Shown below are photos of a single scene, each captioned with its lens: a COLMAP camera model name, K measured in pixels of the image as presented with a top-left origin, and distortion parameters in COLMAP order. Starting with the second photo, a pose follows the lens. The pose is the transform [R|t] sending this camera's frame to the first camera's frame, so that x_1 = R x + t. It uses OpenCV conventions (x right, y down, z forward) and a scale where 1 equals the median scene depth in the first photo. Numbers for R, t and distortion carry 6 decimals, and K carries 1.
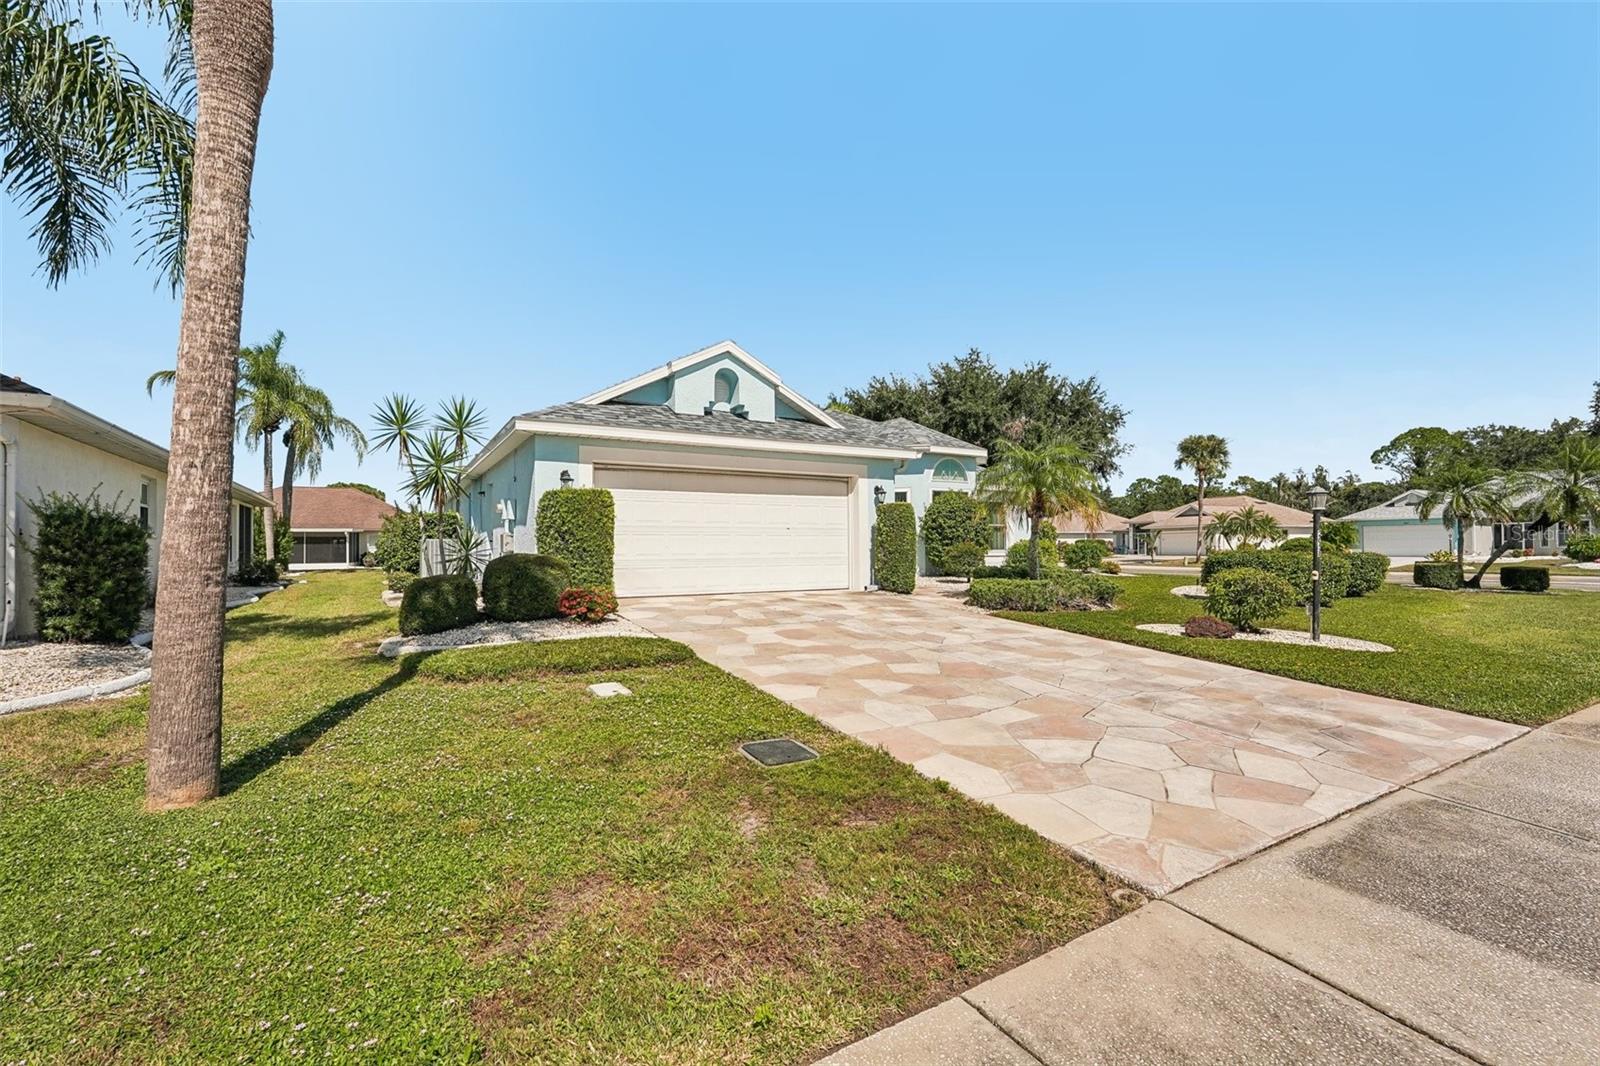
lens RADIAL K [[697.8, 0, 799.1], [0, 697.8, 537.0], [0, 0, 1]] dist [-0.015415, 0.000191]
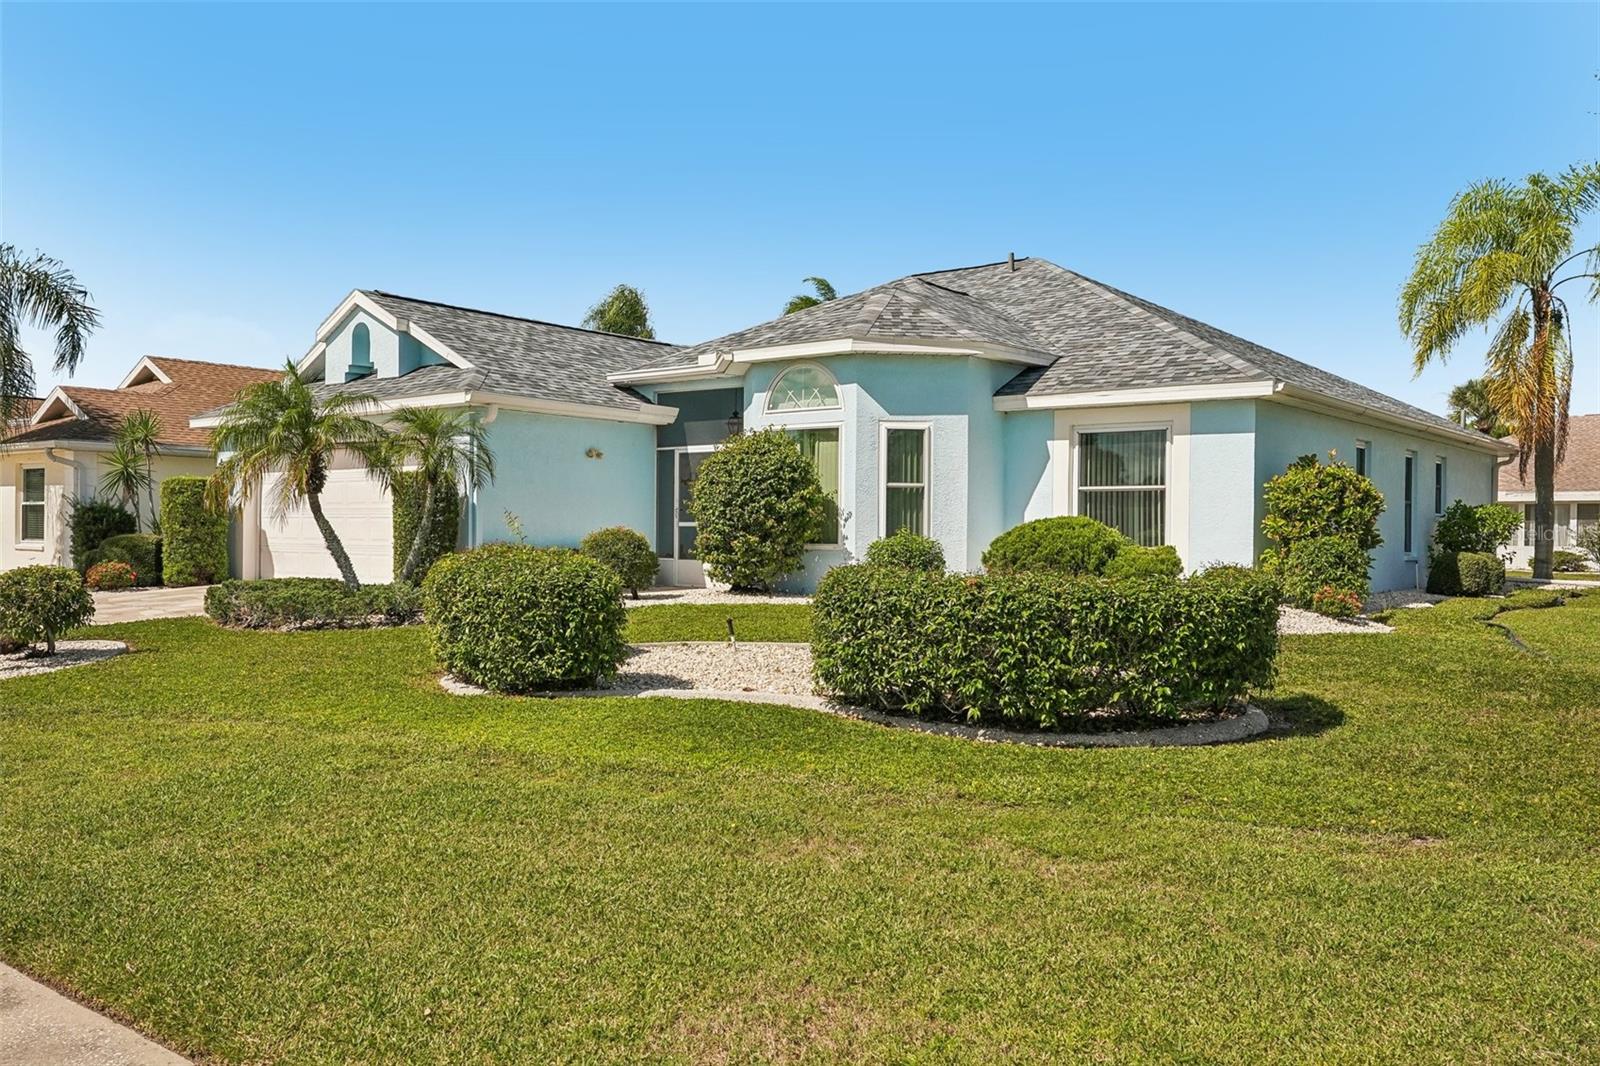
lens RADIAL K [[1311.6, 0, 800.0], [0, 1311.6, 533.0], [0, 0, 1]] dist [0.002630, -0.011638]
pose [[0.354865, 0.001706, -0.934916, 1.561385], [0.001659, 0.999996, 0.002455, 0.013262], [0.934916, -0.002422, 0.354861, 0.913588]]
